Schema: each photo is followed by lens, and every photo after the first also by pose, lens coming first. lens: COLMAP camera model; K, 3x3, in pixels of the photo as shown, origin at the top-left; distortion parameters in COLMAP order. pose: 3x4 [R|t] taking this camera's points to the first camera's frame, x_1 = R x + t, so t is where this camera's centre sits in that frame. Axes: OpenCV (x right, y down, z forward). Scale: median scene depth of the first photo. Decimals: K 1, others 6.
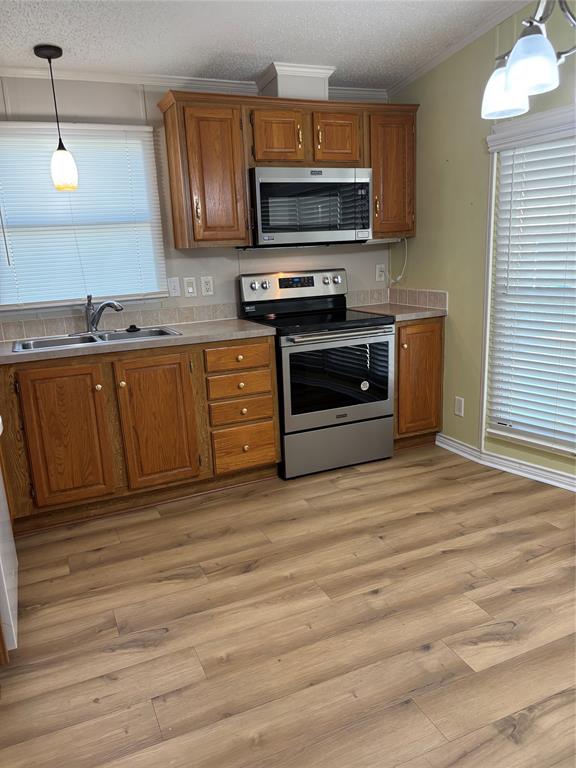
lens RADIAL K [[587.8, 0, 289.0], [0, 587.8, 387.2], [0, 0, 1]] dist [0.050805, -0.049777]
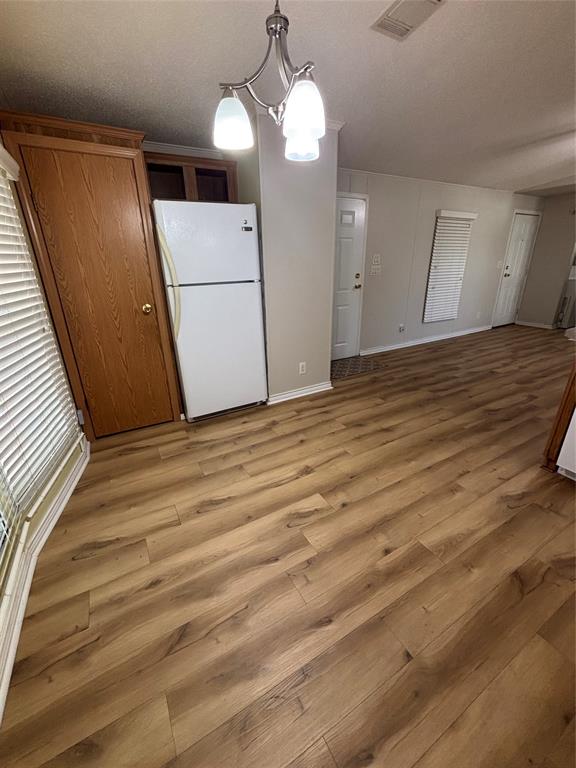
lens RADIAL K [[320.0, 0, 288.3], [0, 320.0, 381.8], [0, 0, 1]] dist [-0.001434, 0.000981]
pose [[-0.993739, 0.091865, -0.063594, 0.257495], [0.038740, 0.817170, 0.575094, -0.237185], [0.104798, 0.569029, -0.815612, 0.945433]]
